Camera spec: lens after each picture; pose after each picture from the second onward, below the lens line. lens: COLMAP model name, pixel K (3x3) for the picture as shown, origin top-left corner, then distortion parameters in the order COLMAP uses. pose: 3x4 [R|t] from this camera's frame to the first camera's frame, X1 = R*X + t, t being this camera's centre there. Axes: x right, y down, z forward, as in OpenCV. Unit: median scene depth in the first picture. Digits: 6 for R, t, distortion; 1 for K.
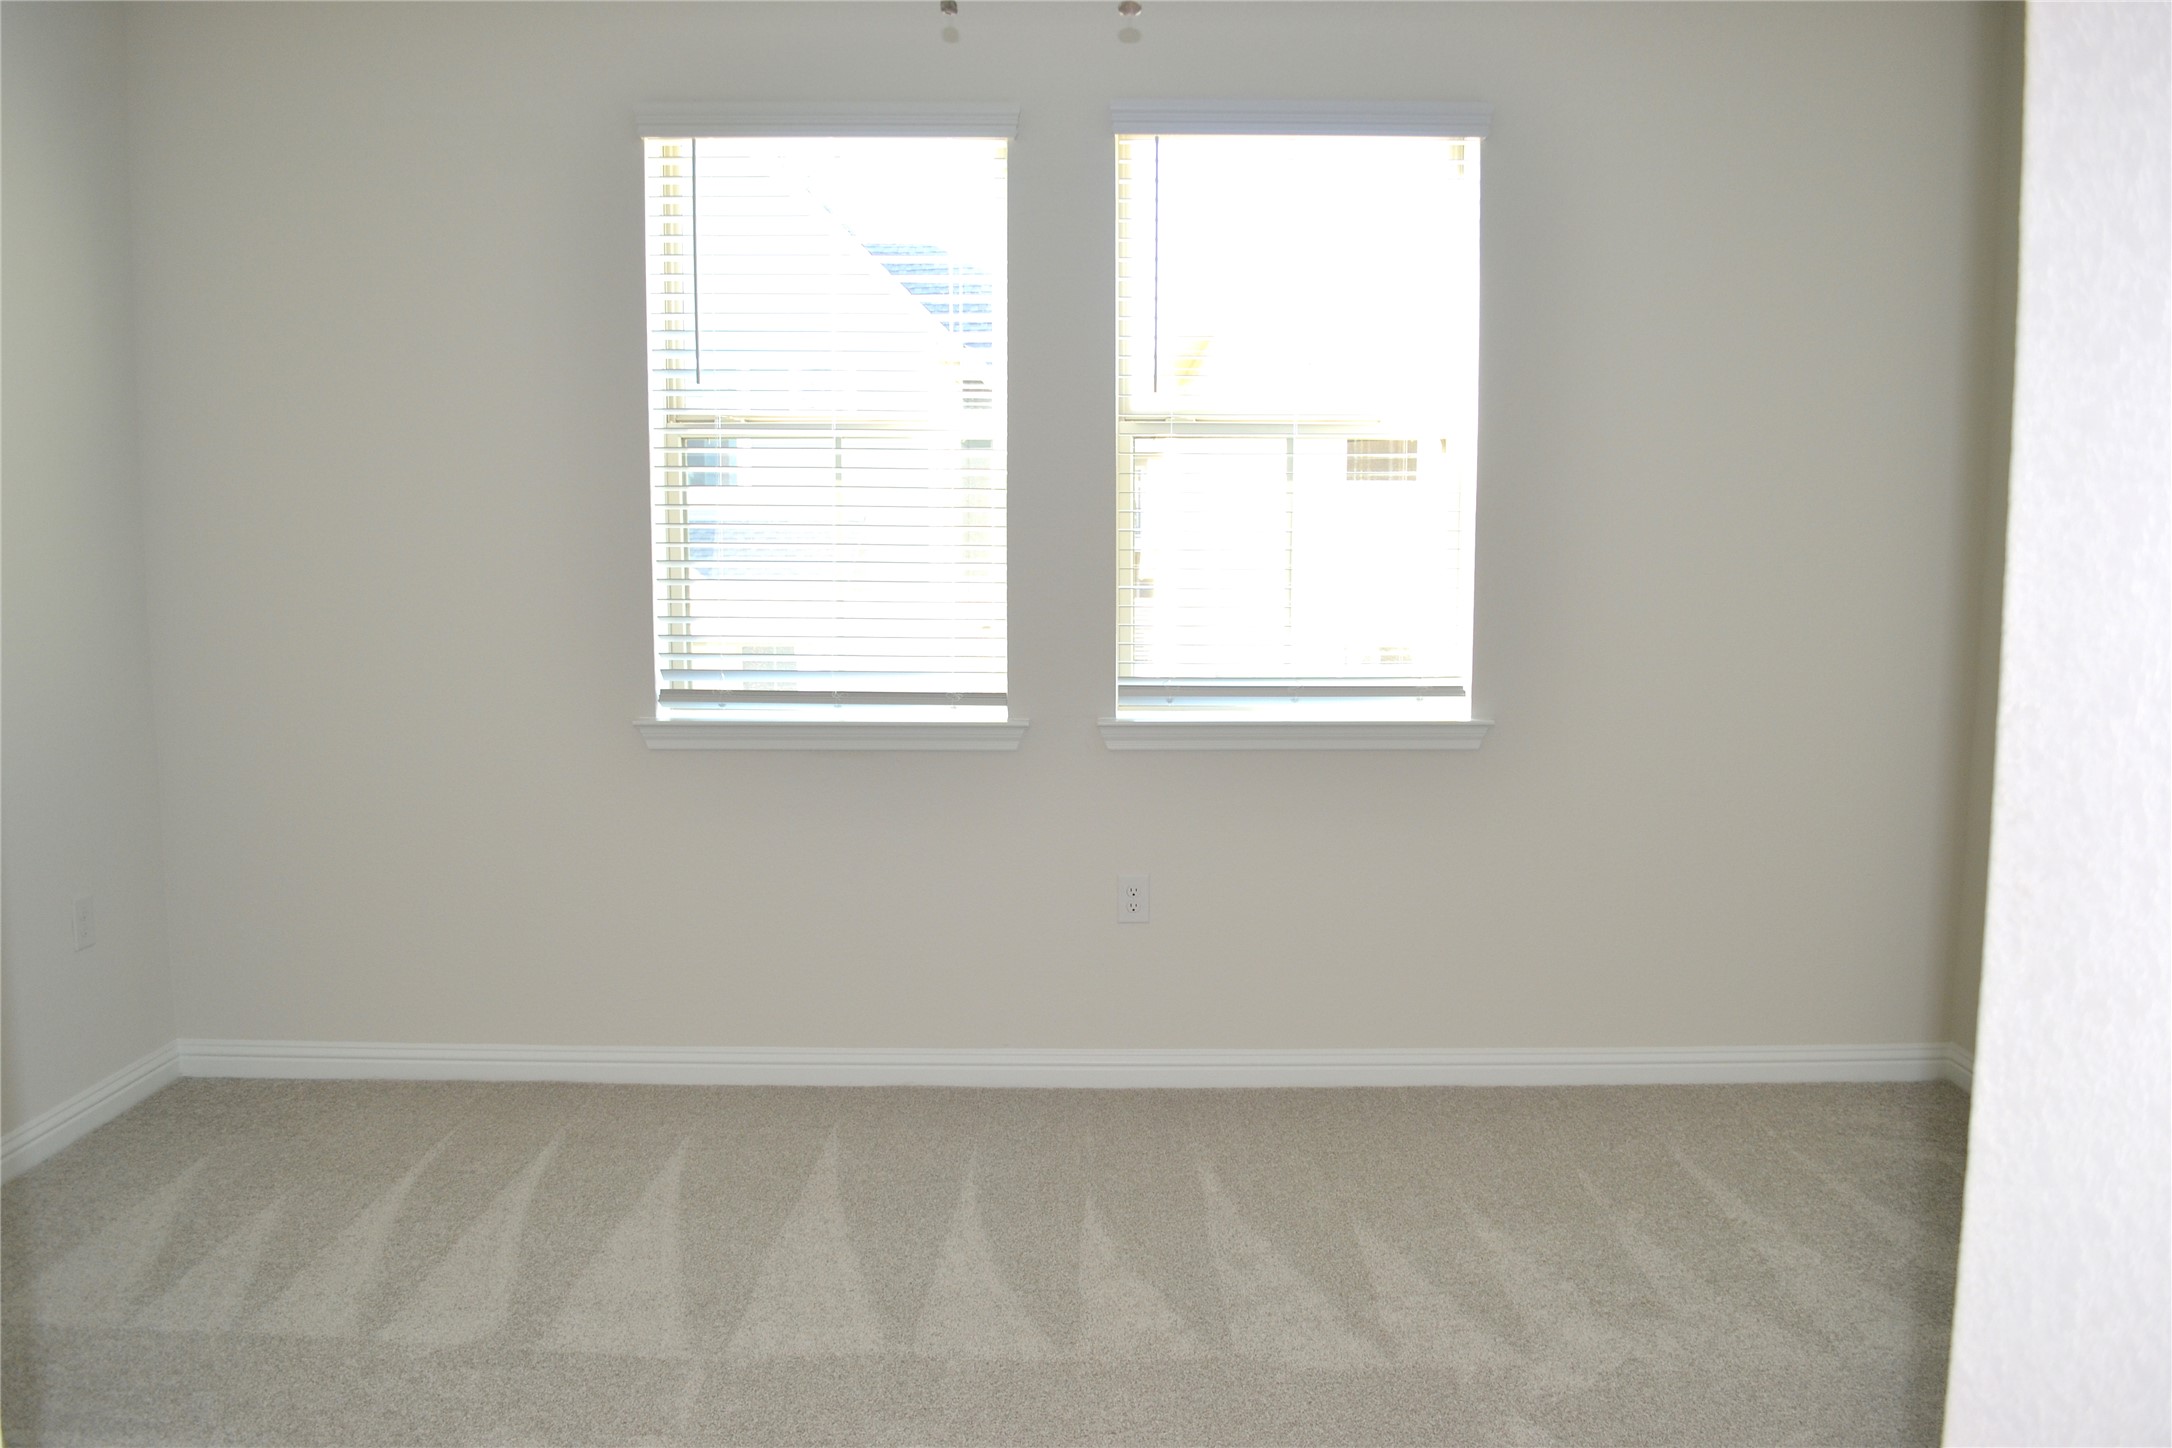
lens RADIAL K [[1753.7, 0, 1086.0], [0, 1753.7, 724.0], [0, 0, 1]] dist [-0.084753, 0.019759]
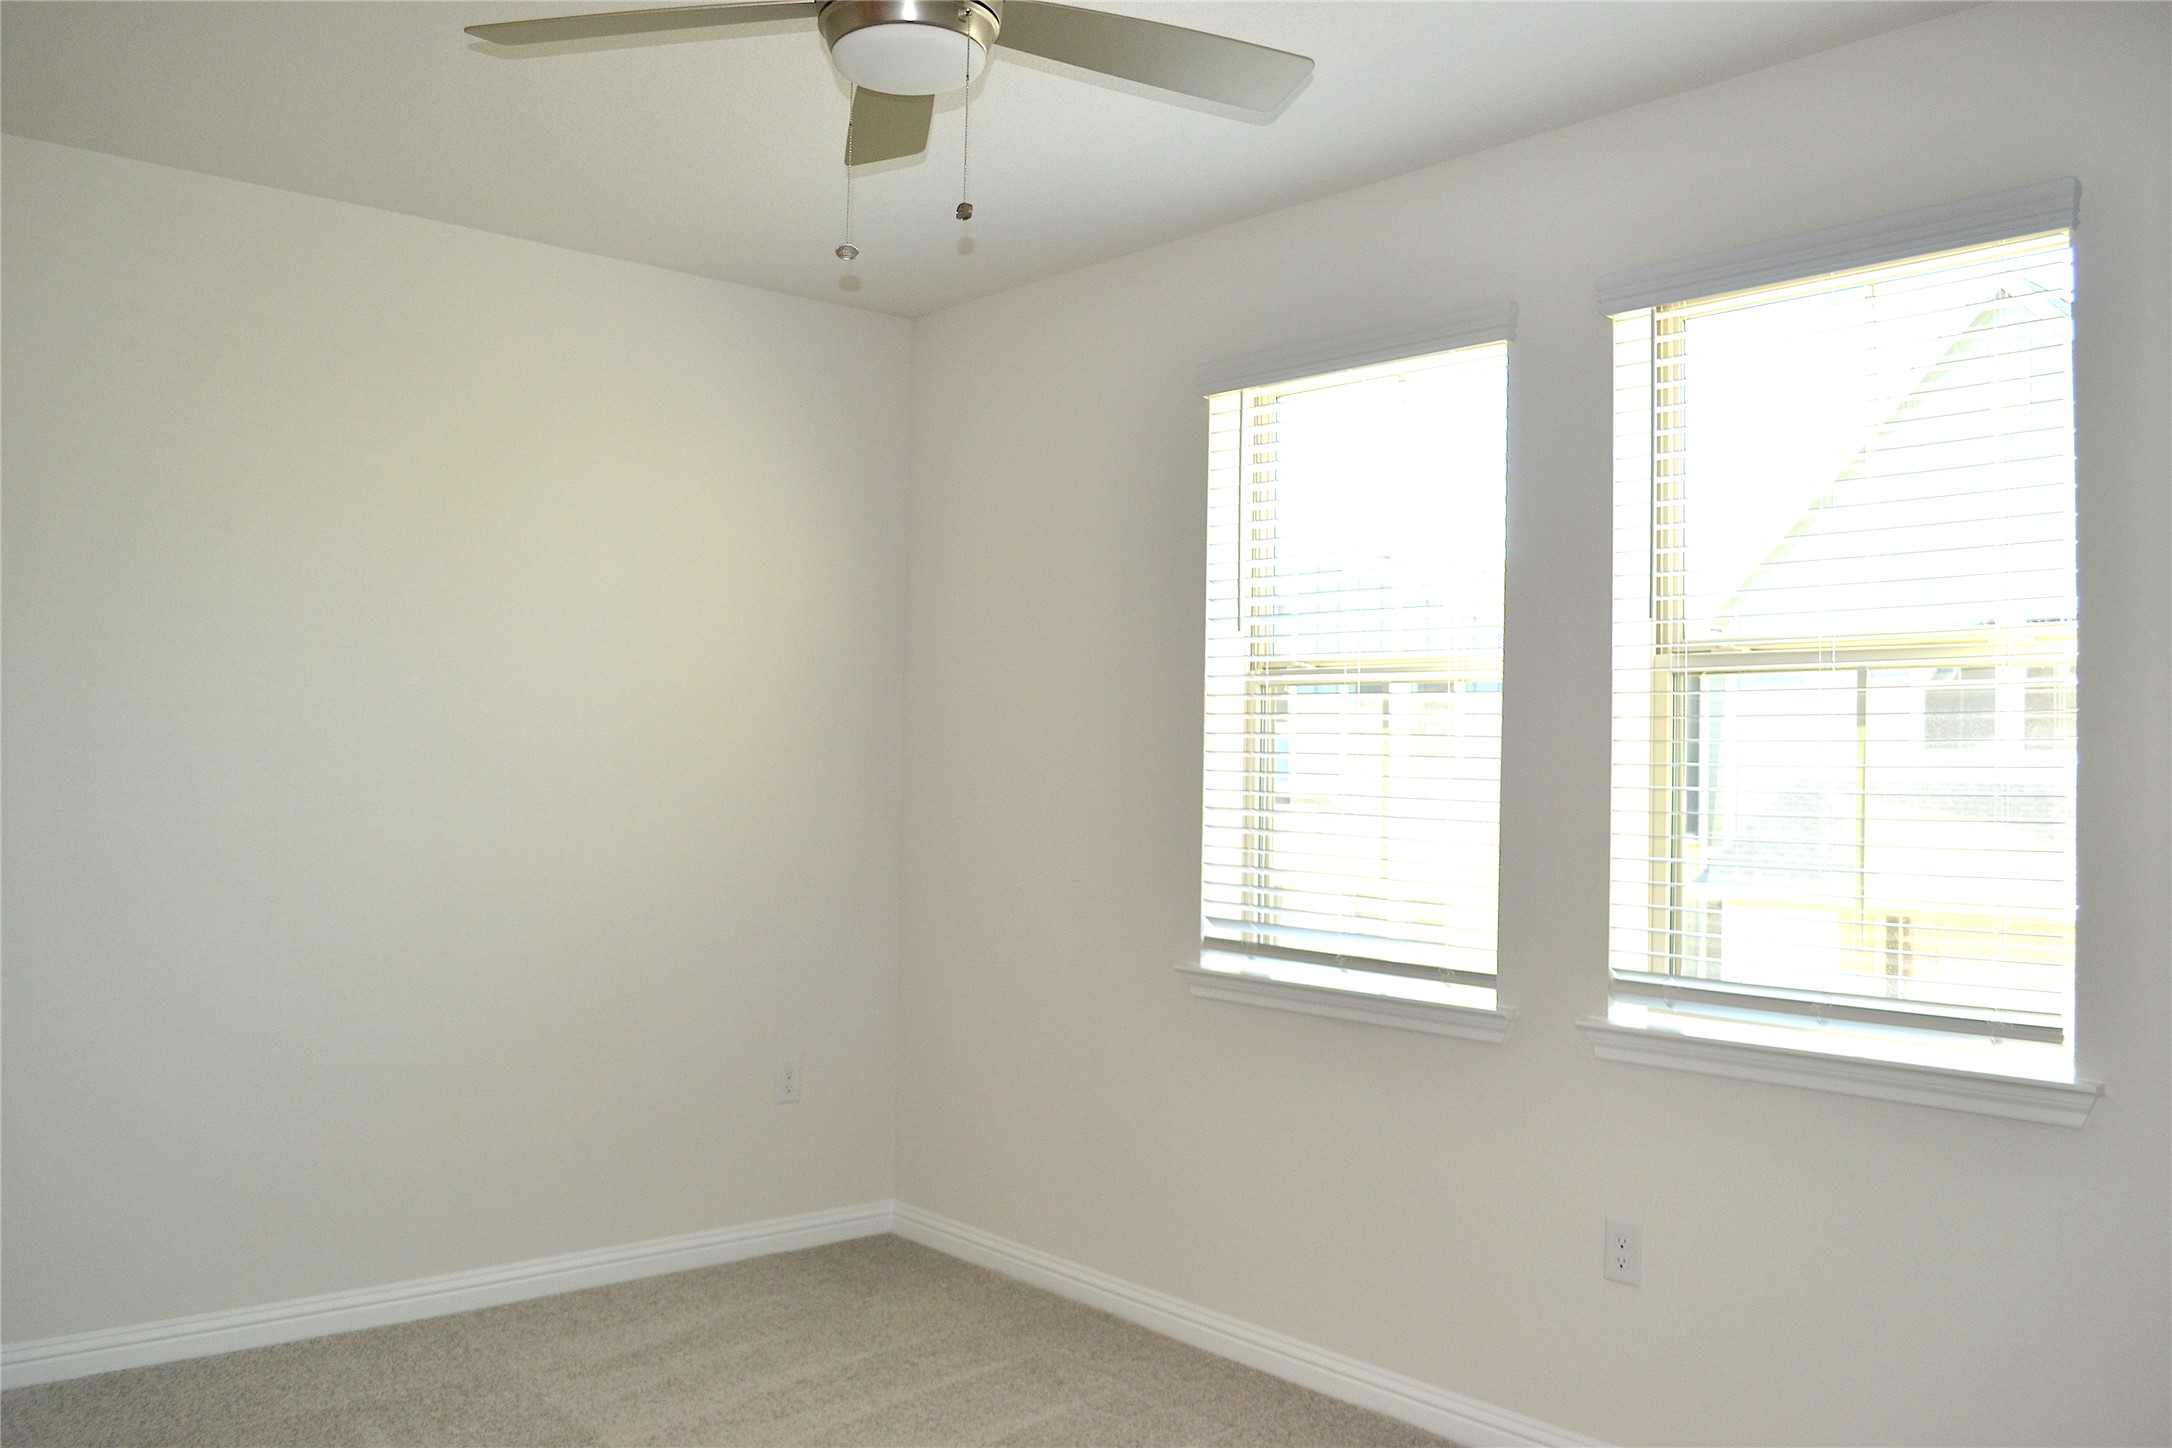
lens RADIAL K [[1753.7, 0, 1086.0], [0, 1753.7, 724.0], [0, 0, 1]] dist [-0.084753, 0.019759]
pose [[0.654658, -0.006698, -0.755895, 0.464310], [-0.104207, 0.989614, -0.099019, -0.033508], [0.748708, 0.143594, 0.647161, 0.286688]]
